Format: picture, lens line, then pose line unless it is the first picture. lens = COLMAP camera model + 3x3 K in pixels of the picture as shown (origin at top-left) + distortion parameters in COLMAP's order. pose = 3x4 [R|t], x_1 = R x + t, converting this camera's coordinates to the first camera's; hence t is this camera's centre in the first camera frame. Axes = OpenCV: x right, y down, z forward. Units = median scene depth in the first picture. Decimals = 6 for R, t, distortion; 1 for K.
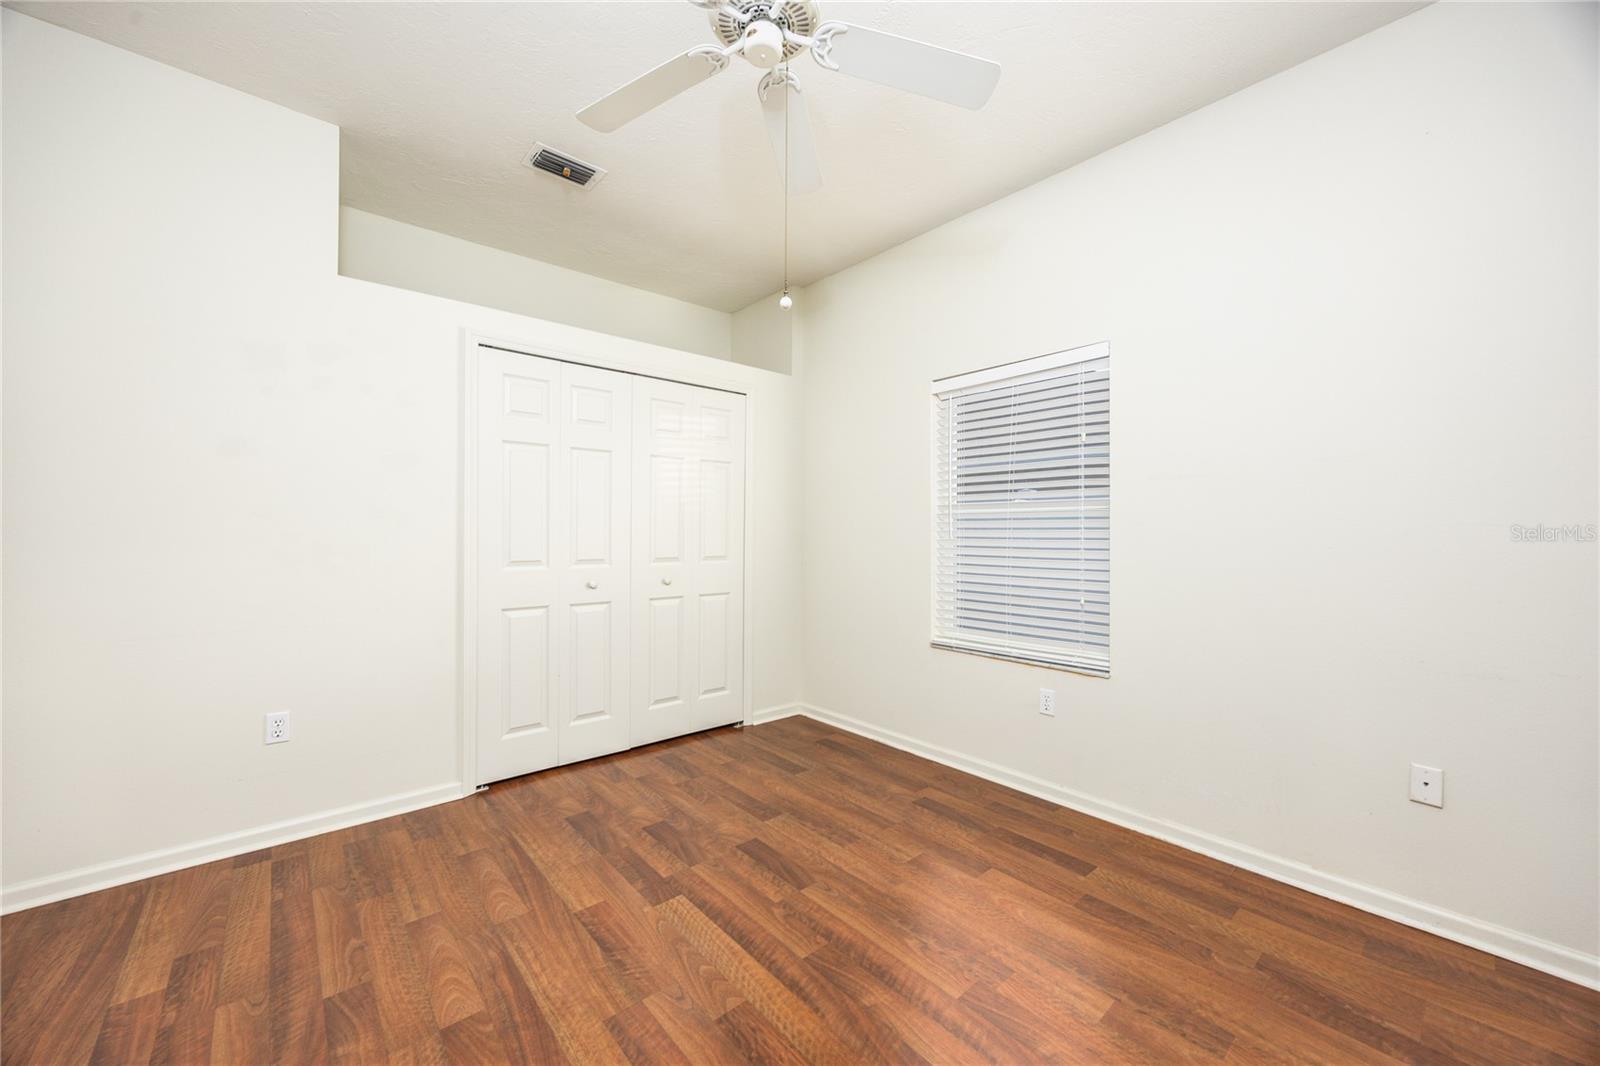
lens RADIAL K [[619.0, 0, 800.0], [0, 619.0, 533.0], [0, 0, 1]] dist [-0.000083, -0.000001]
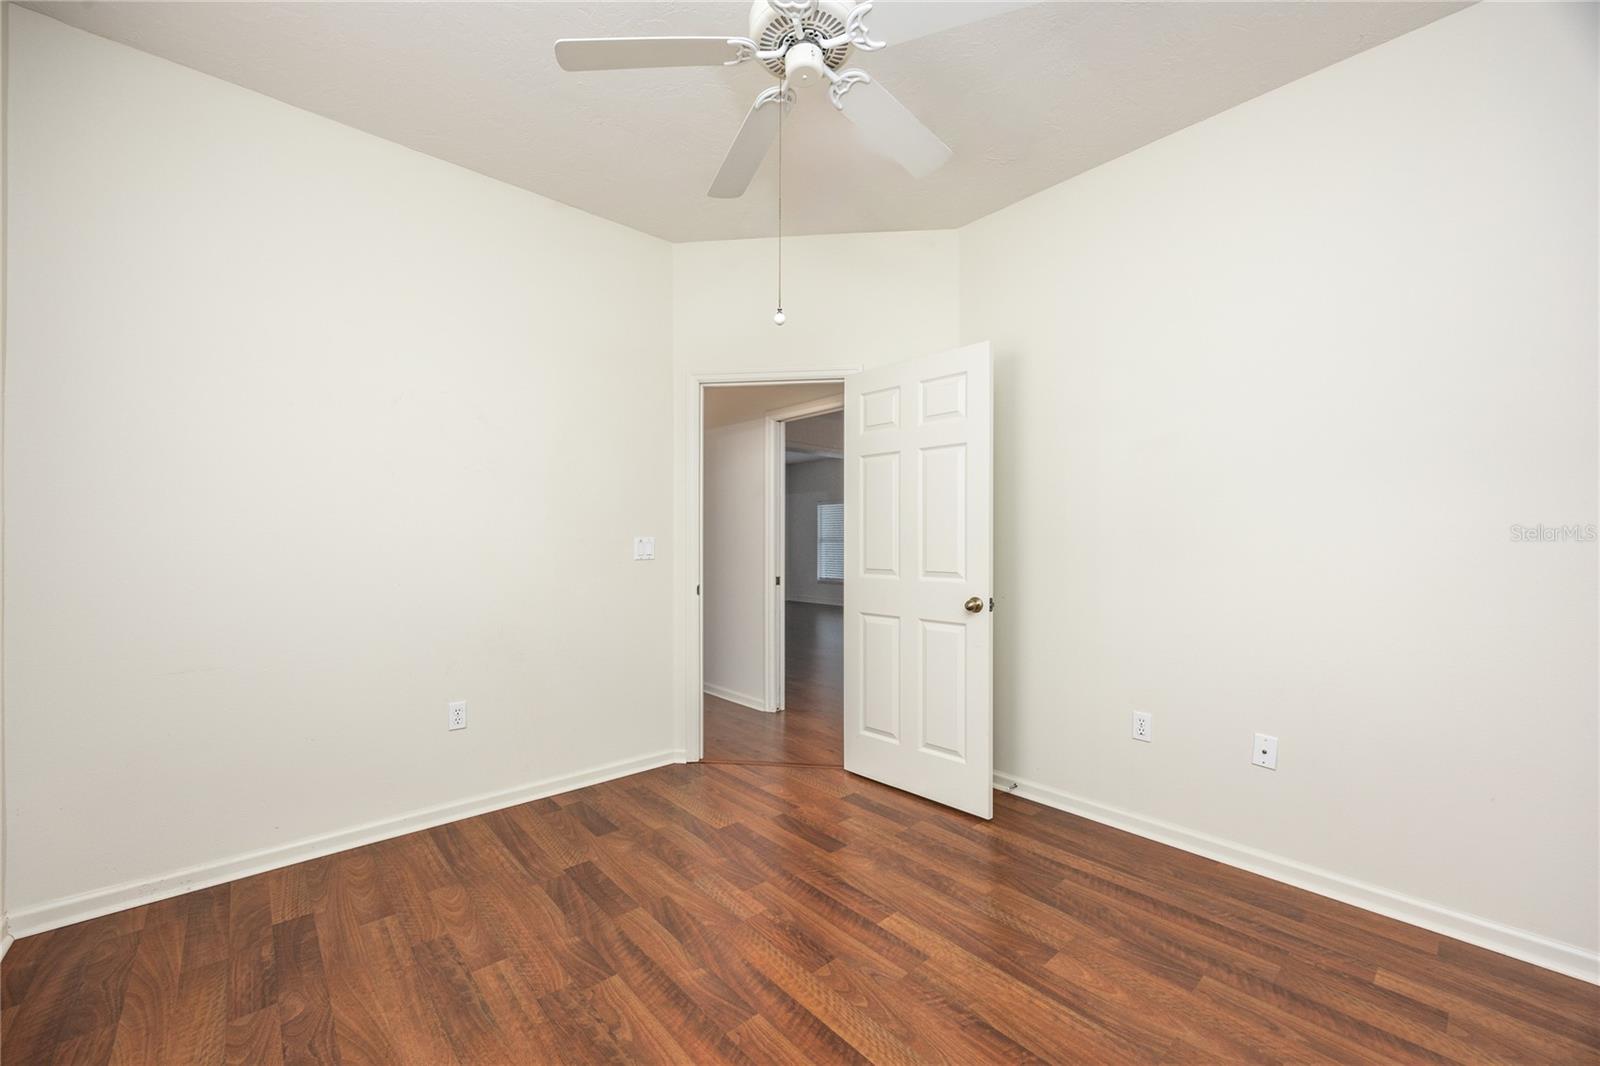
lens RADIAL K [[648.8, 0, 800.0], [0, 648.8, 533.0], [0, 0, 1]] dist [0.089802, 0.000089]
pose [[-0.999458, -0.003516, -0.032721, -0.022631], [-0.003098, 0.999913, -0.012808, -0.000804], [0.032763, -0.012700, -0.999382, 2.046318]]
